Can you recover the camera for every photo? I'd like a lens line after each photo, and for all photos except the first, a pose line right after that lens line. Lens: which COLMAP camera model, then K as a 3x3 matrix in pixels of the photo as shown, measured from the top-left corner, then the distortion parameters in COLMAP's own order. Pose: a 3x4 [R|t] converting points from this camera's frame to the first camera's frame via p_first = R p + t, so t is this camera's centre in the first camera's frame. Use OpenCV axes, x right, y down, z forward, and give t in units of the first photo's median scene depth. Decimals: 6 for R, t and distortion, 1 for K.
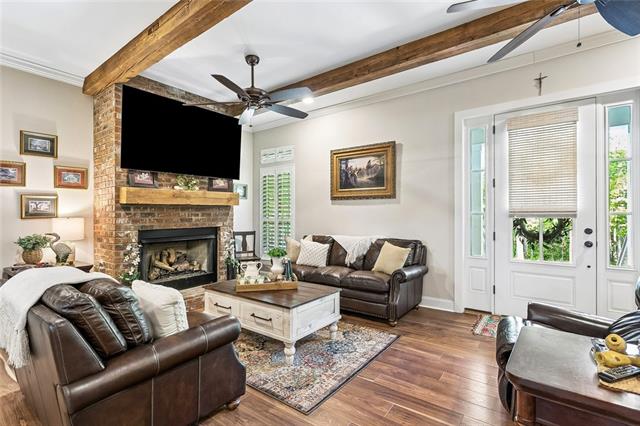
lens RADIAL K [[302.1, 0, 320.0], [0, 302.1, 213.0], [0, 0, 1]] dist [-0.000575, -0.000031]
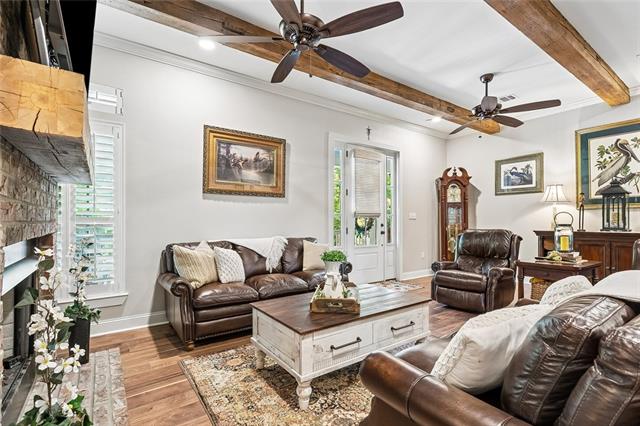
lens RADIAL K [[306.7, 0, 319.8], [0, 306.7, 221.4], [0, 0, 1]] dist [-0.000362, -0.000002]
pose [[0.301299, 0.001194, 0.953529, -0.683201], [-0.003808, 0.999993, -0.000049, 0.029607], [-0.953522, -0.003616, 0.301301, 0.595667]]
